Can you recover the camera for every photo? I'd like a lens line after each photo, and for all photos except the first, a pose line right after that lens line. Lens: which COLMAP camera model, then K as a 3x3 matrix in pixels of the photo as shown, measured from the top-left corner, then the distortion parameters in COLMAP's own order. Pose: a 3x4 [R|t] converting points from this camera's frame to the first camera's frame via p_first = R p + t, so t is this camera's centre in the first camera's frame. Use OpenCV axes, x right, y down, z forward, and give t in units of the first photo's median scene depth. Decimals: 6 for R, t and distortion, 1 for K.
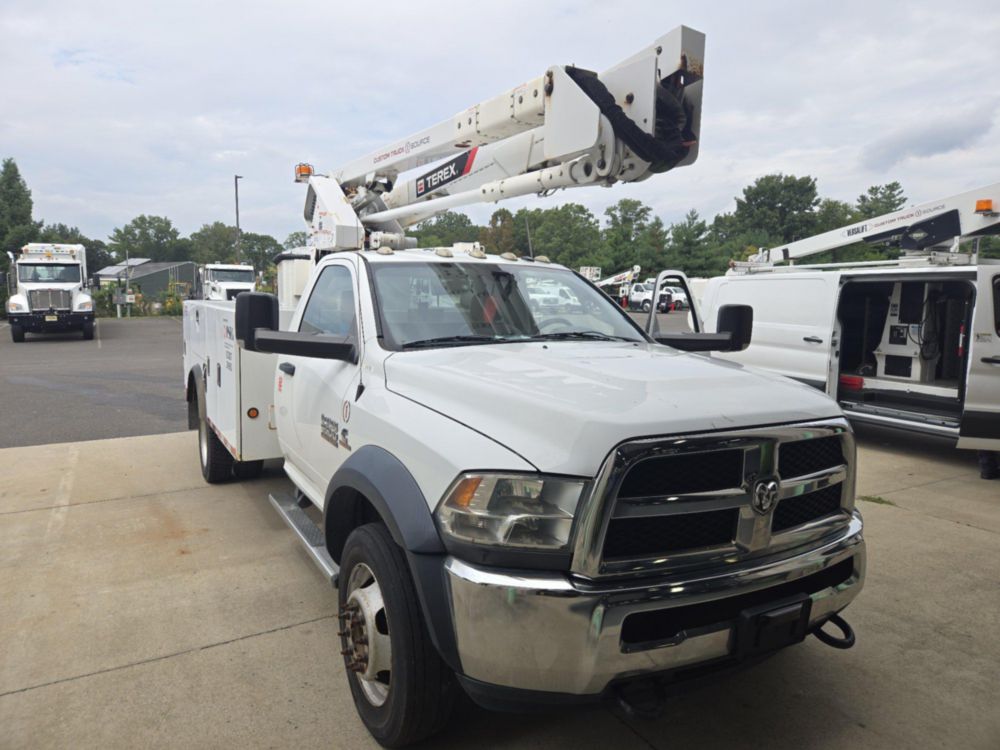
lens RADIAL K [[672.8, 0, 488.9], [0, 672.8, 360.0], [0, 0, 1]] dist [0.061349, -0.054585]
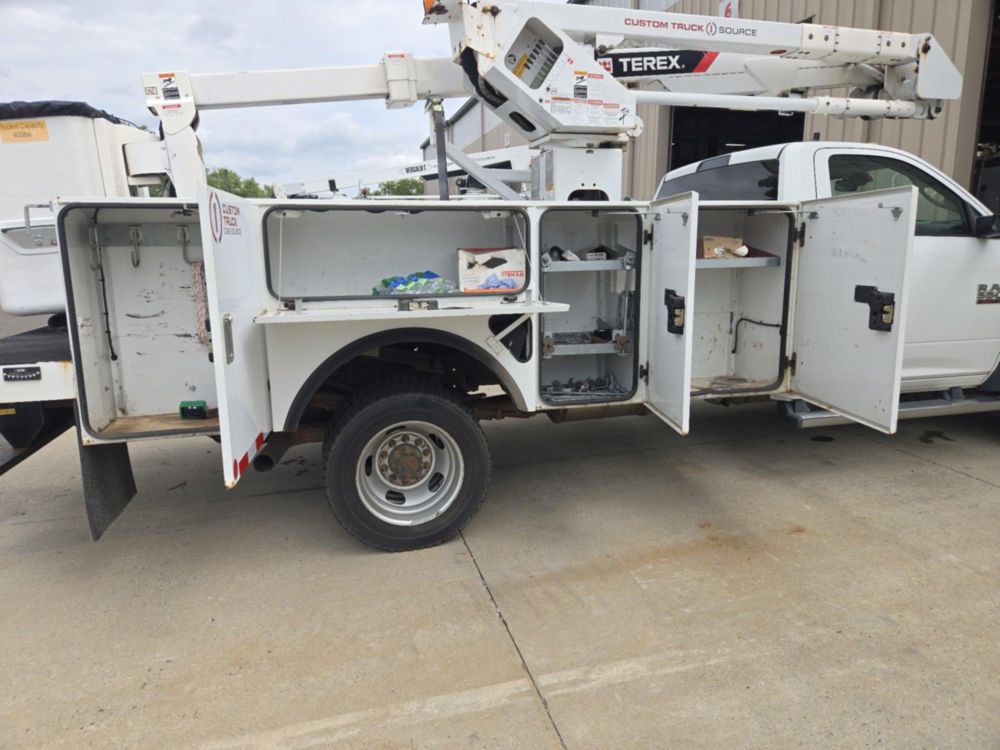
lens RADIAL K [[670.1, 0, 492.0], [0, 670.1, 371.7], [0, 0, 1]] dist [0.085545, -0.079795]
pose [[0.250845, -0.193431, 0.948505, -0.794493], [0.112788, 0.978999, 0.169822, -0.034636], [-0.961434, 0.064381, 0.267394, 0.731577]]
